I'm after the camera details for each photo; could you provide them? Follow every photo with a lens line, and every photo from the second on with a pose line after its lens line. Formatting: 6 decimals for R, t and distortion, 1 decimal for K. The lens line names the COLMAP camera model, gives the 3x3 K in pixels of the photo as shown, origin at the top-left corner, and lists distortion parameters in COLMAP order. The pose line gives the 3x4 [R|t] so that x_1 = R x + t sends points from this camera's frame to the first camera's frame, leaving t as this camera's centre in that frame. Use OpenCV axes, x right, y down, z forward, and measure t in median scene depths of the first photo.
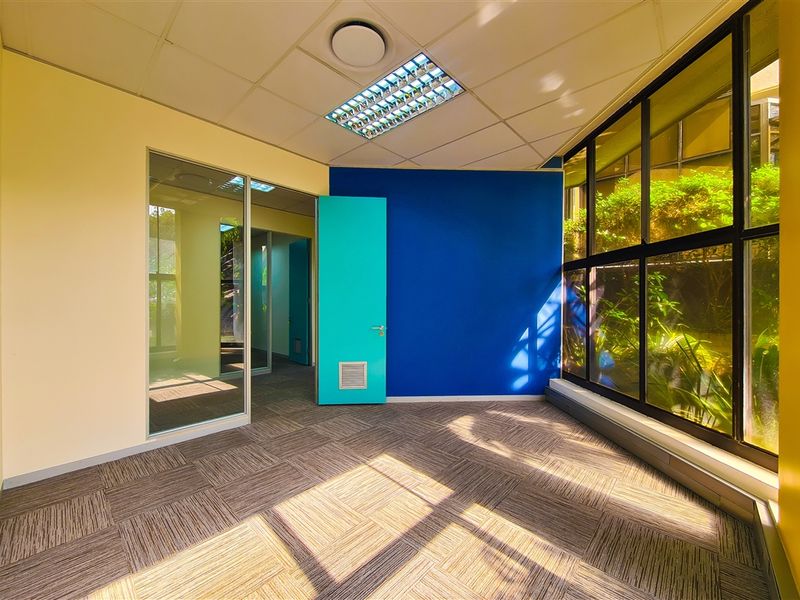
lens RADIAL K [[327.3, 0, 402.9], [0, 327.3, 303.6], [0, 0, 1]] dist [-0.002262, -0.000887]
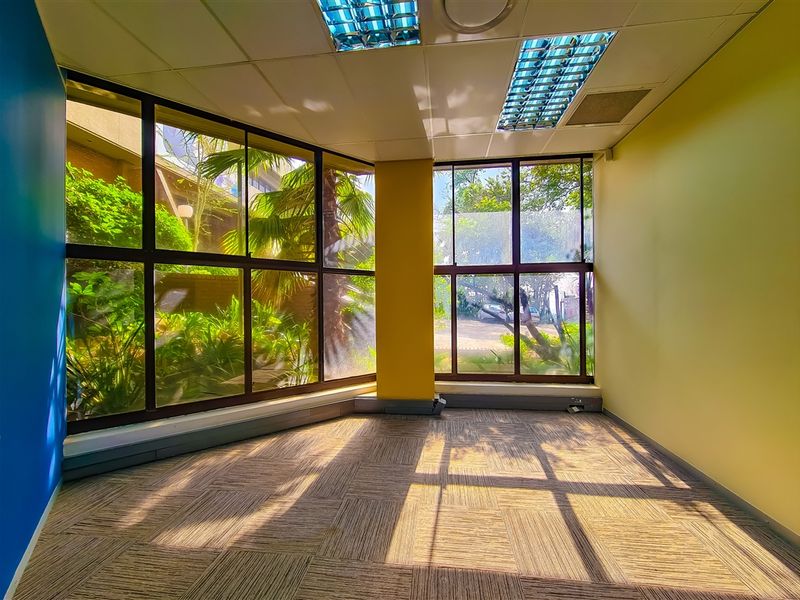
lens RADIAL K [[327.3, 0, 402.9], [0, 327.3, 303.6], [0, 0, 1]] dist [-0.002262, -0.000887]
pose [[-0.582142, 0.003751, 0.813078, -0.604779], [0.012371, 0.999914, 0.004245, -0.014695], [-0.812993, 0.012529, -0.582139, 1.424111]]
